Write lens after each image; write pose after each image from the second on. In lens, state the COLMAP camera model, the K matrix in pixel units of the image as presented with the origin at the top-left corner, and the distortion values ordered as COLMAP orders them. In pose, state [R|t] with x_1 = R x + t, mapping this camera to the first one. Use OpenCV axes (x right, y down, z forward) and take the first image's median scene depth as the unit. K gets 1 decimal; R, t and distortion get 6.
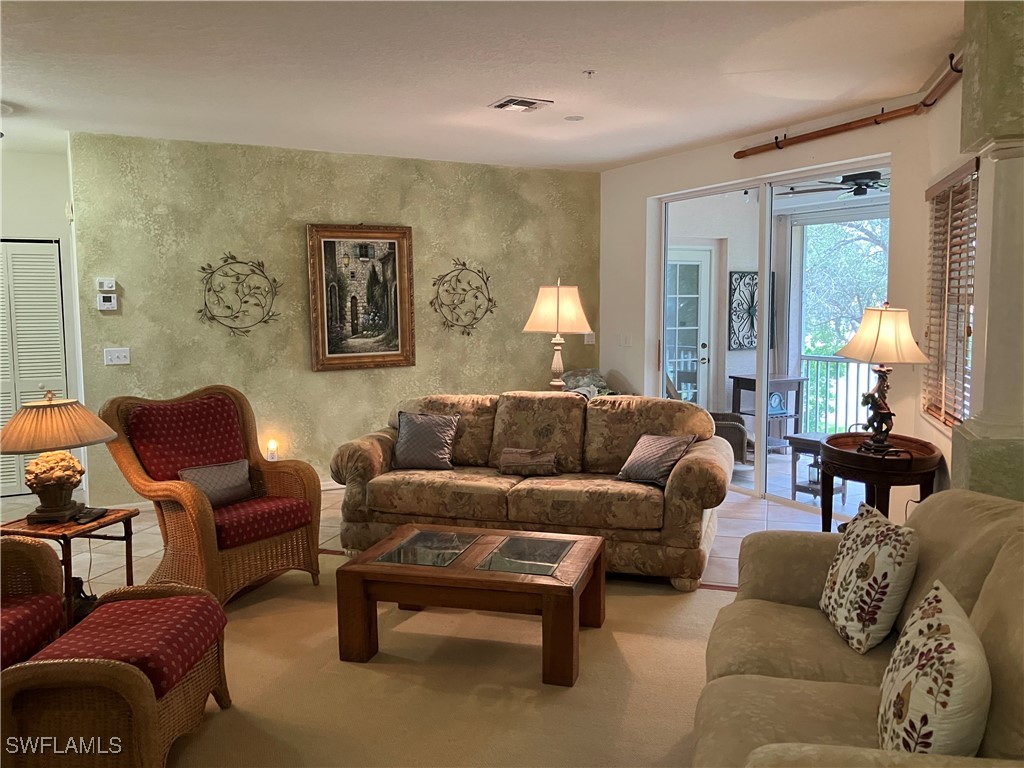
lens RADIAL K [[835.0, 0, 514.6], [0, 835.0, 376.4], [0, 0, 1]] dist [0.024604, -0.009776]
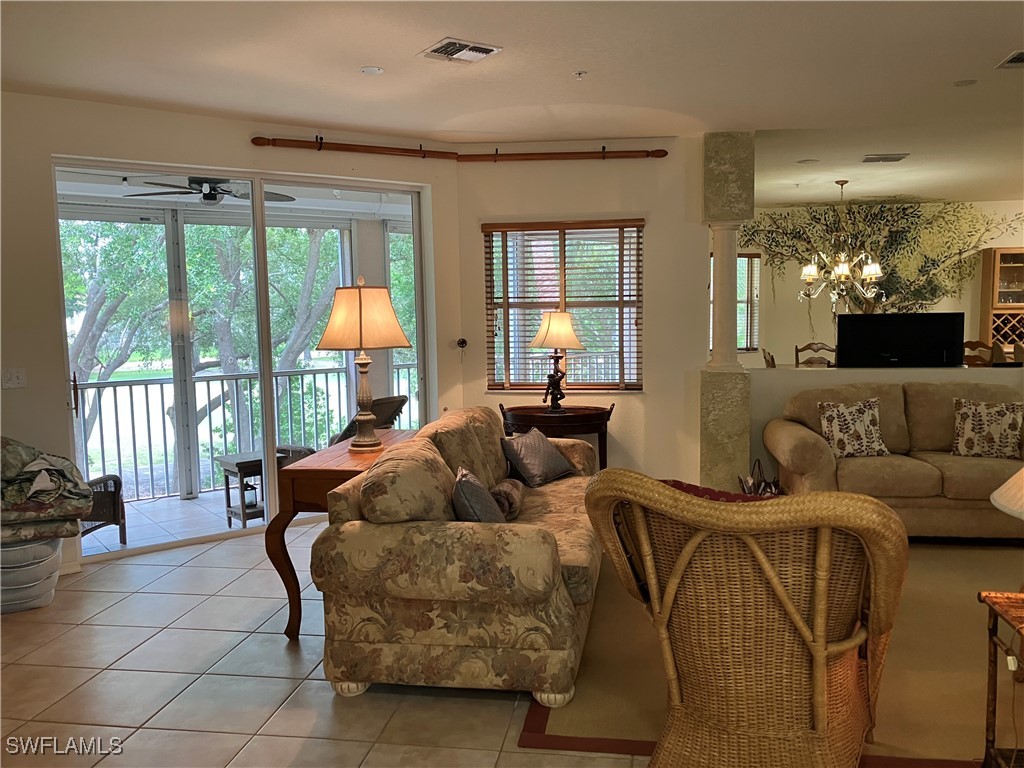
lens RADIAL K [[841.4, 0, 514.1], [0, 841.4, 399.8], [0, 0, 1]] dist [-0.003909, -0.001986]
pose [[-0.136176, -0.103197, 0.985295, -0.594332], [0.105289, 0.987419, 0.117971, -0.068811], [-0.985074, 0.119806, -0.123597, 0.800357]]
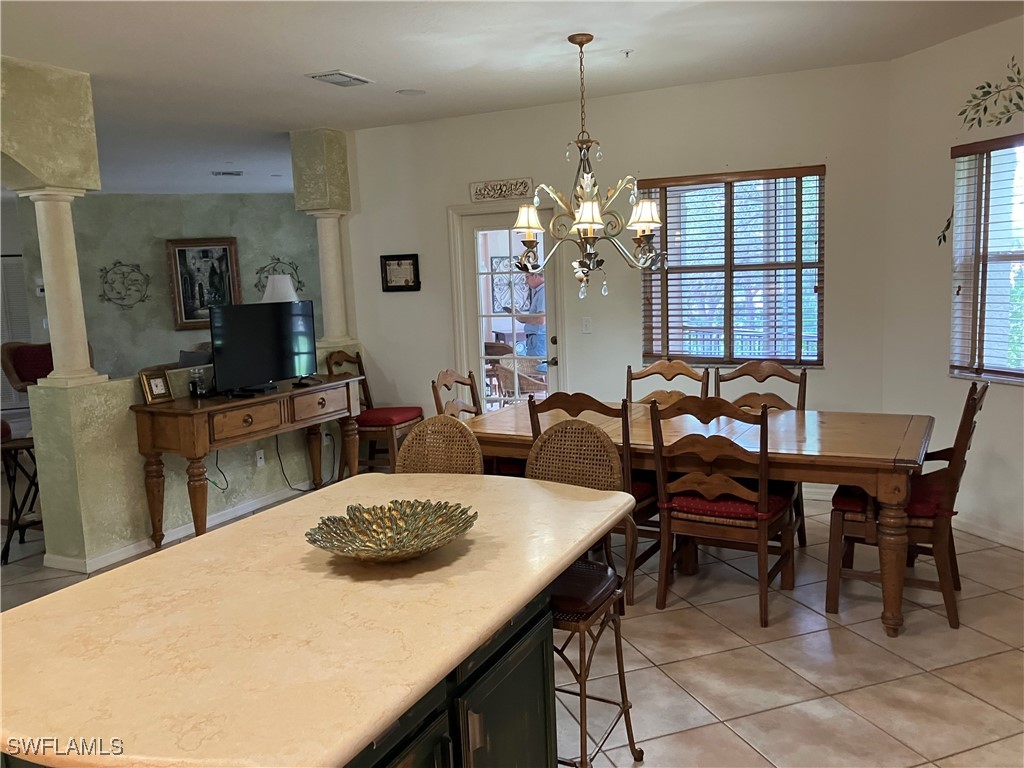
lens RADIAL K [[835.0, 0, 514.6], [0, 835.0, 376.4], [0, 0, 1]] dist [0.024604, -0.009776]
pose [[0.989286, -0.015386, -0.145175, 0.632067], [0.020675, 0.999174, 0.034995, 0.038282], [0.144516, -0.037621, 0.988787, -0.500043]]
